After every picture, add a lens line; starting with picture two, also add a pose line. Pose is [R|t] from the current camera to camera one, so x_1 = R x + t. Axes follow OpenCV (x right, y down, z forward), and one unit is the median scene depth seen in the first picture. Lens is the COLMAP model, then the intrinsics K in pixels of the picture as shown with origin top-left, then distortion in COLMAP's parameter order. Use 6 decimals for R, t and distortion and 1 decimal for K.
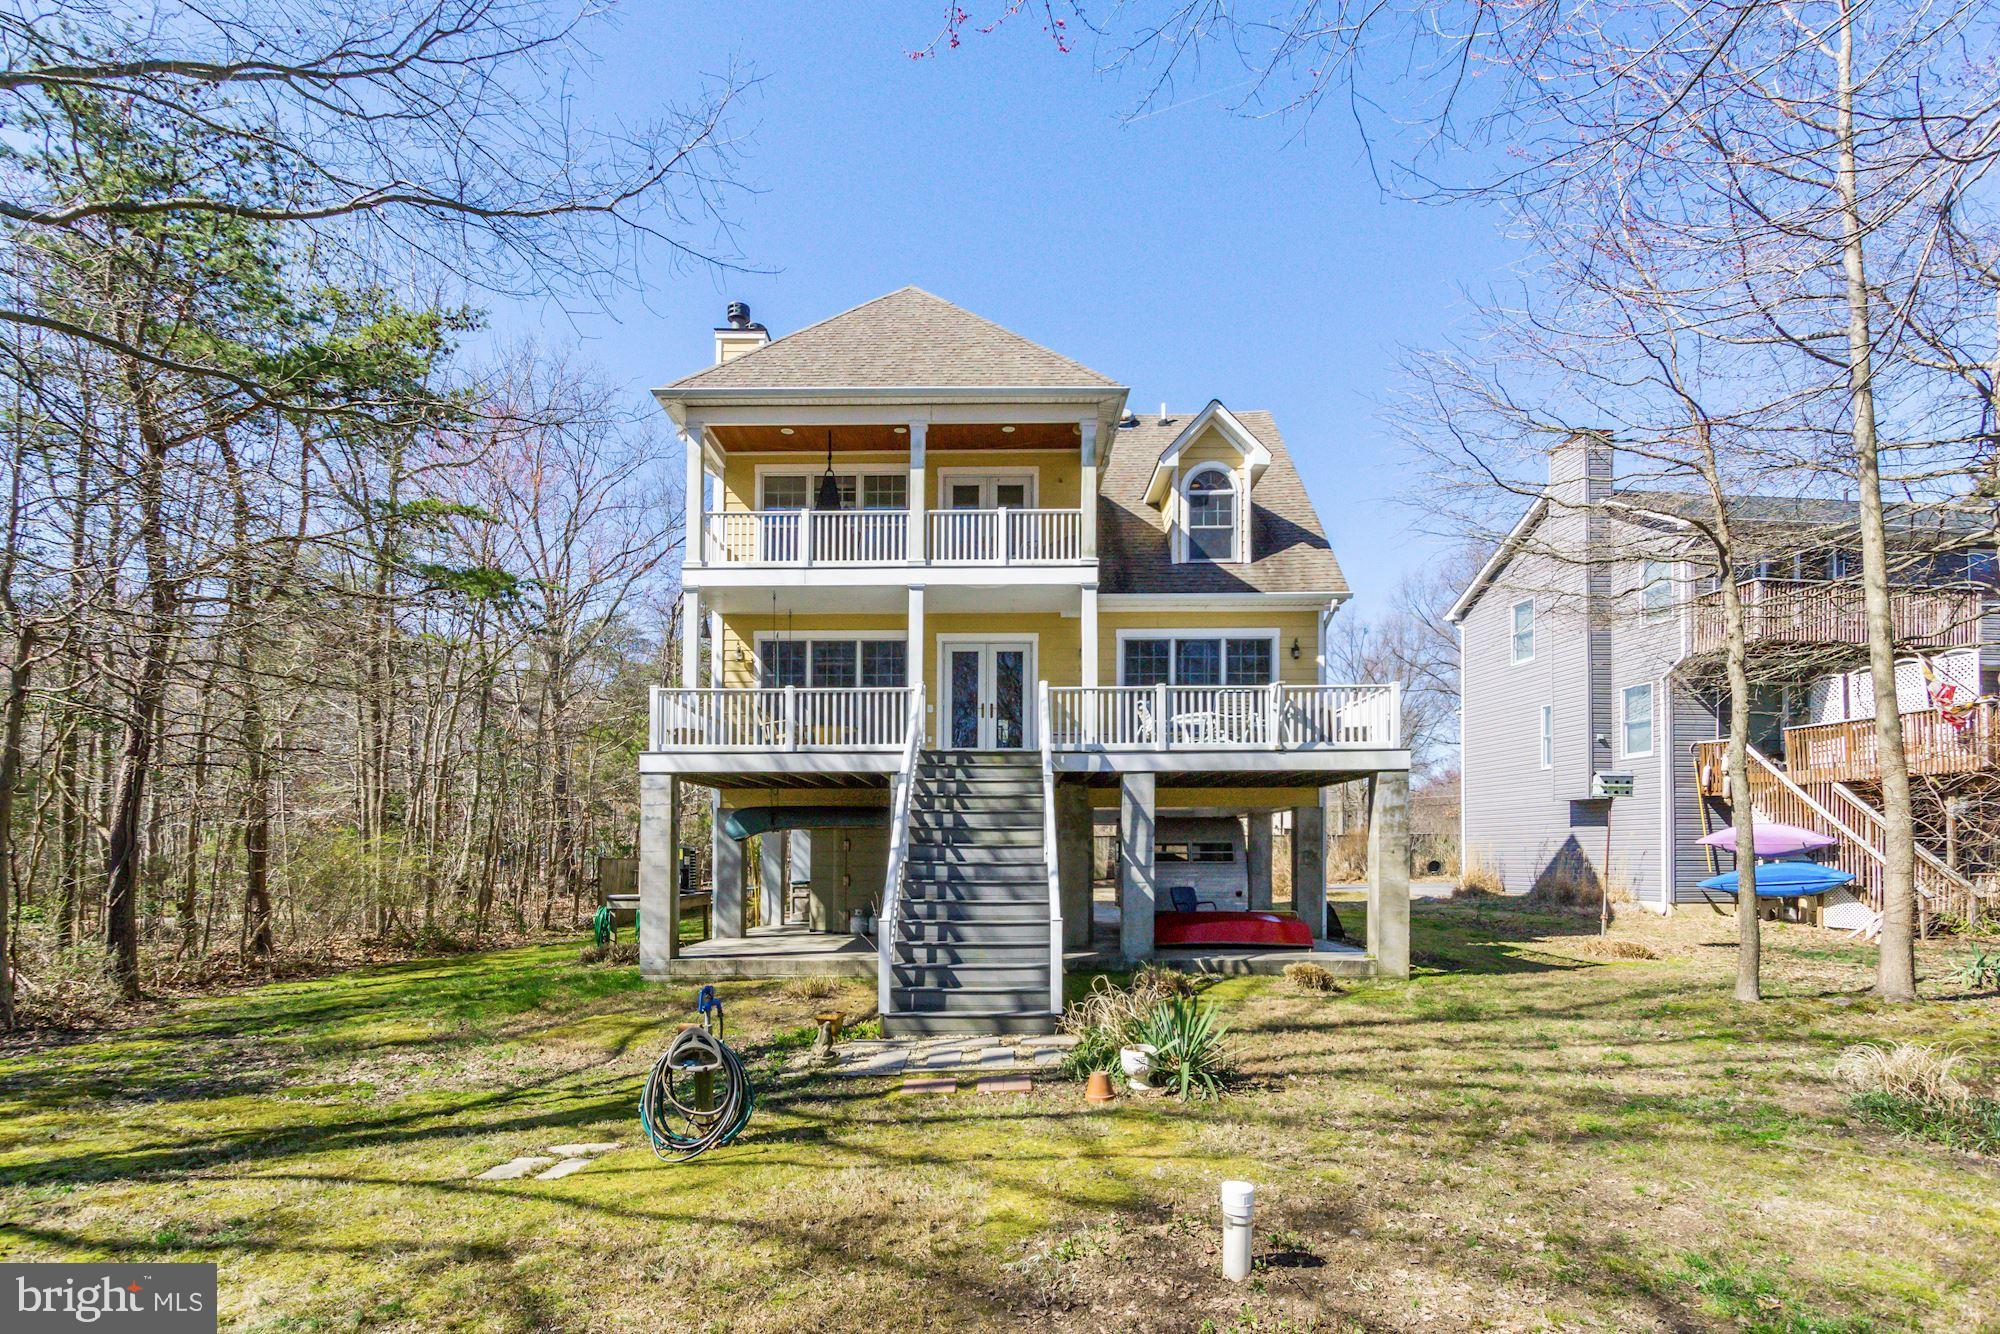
lens RADIAL K [[1012.1, 0, 995.8], [0, 1012.1, 678.2], [0, 0, 1]] dist [0.001015, -0.000573]
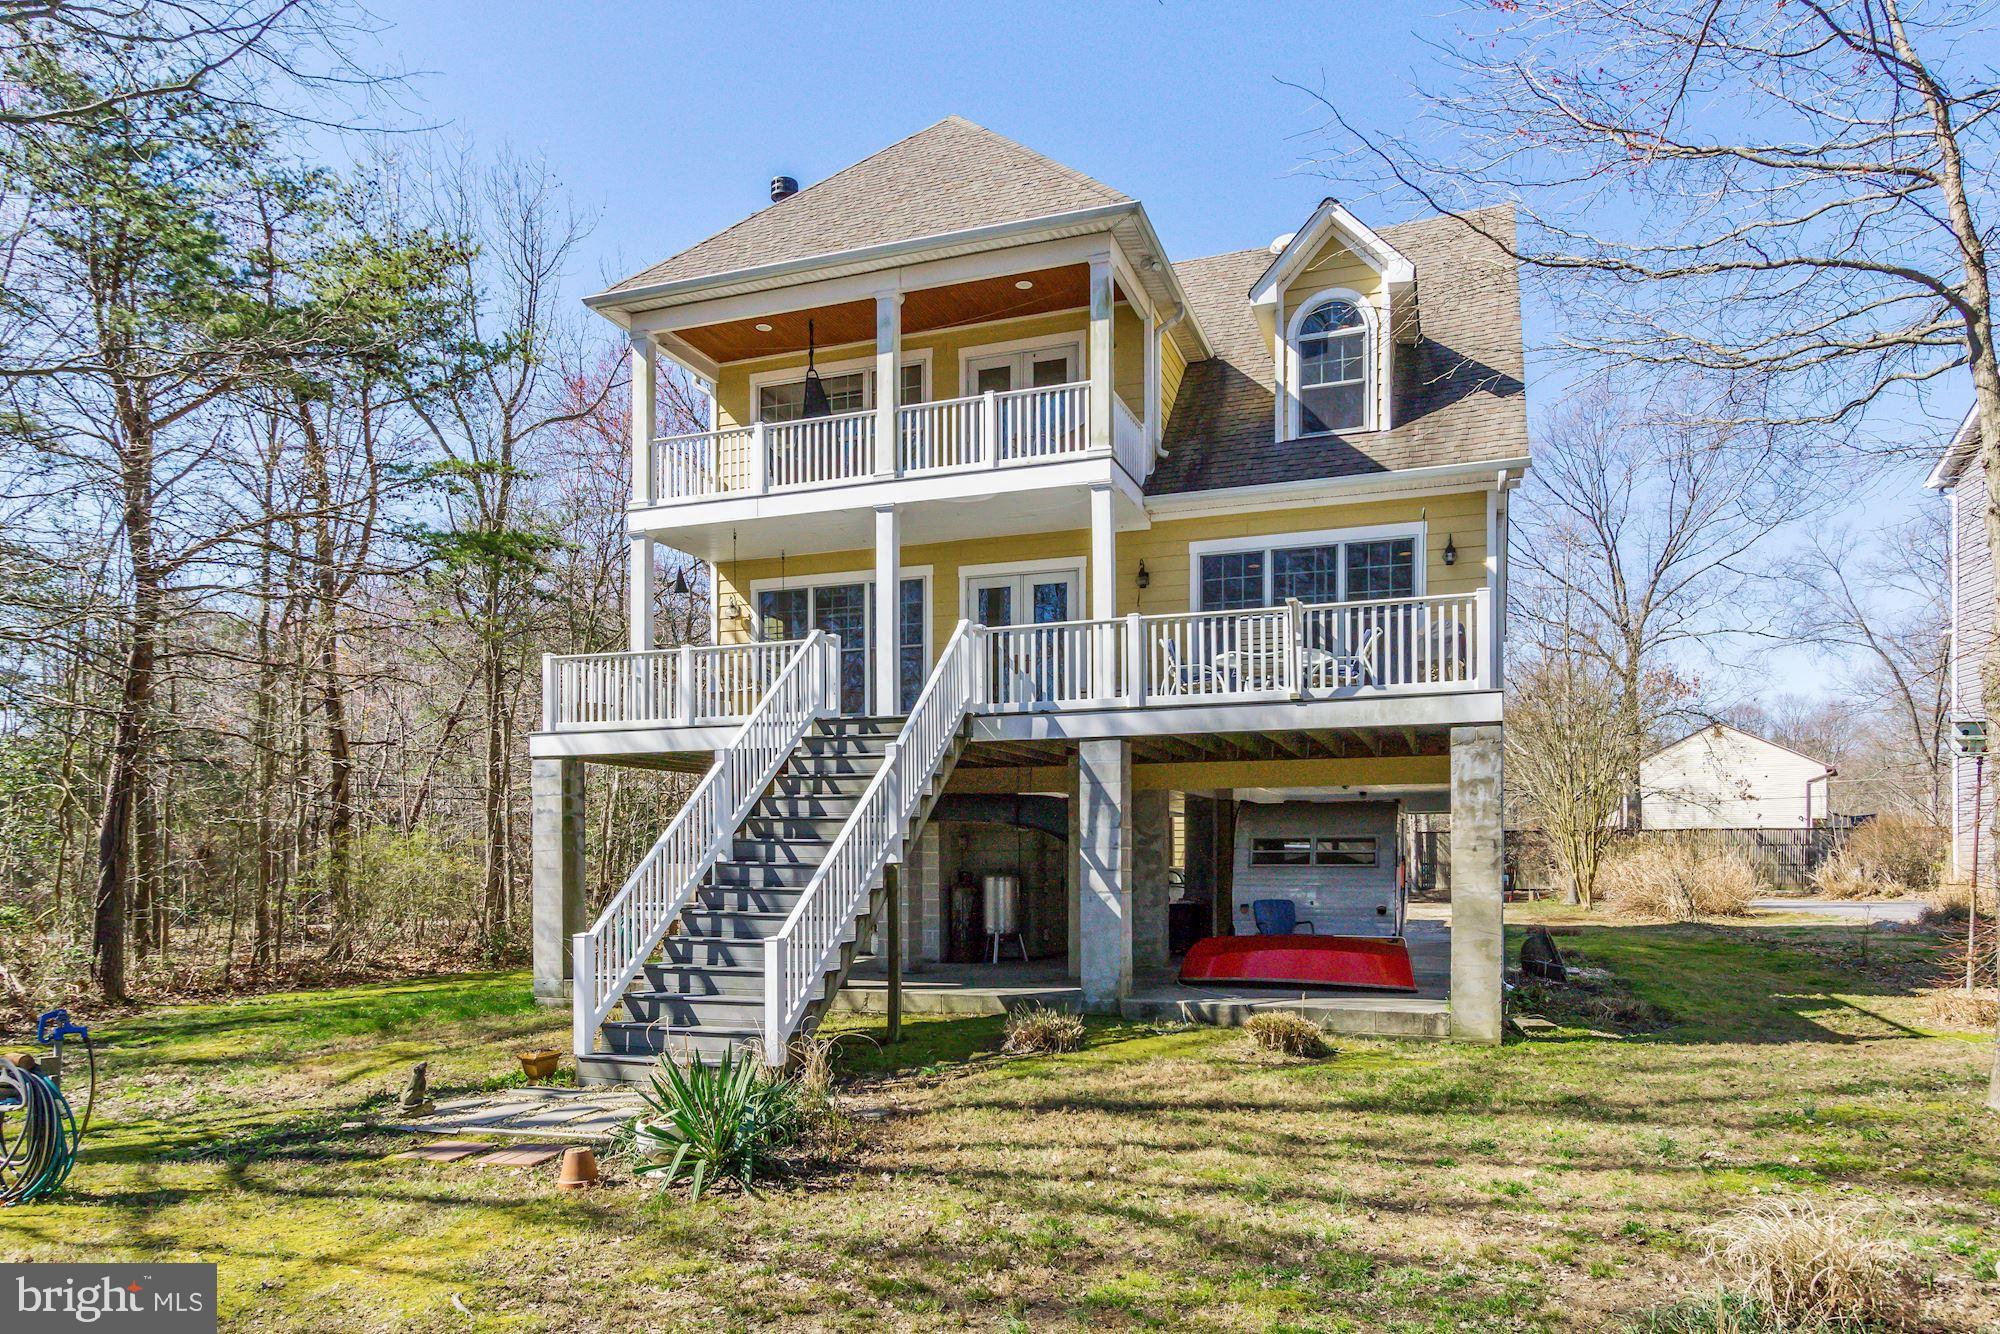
lens RADIAL K [[1279.2, 0, 1000.0], [0, 1279.2, 667.0], [0, 0, 1]] dist [0.003991, -0.002436]
pose [[0.944858, -0.048318, -0.323898, 0.310388], [0.056136, 0.998313, 0.014833, 0.020904], [0.322634, -0.032198, 0.945976, 0.104104]]
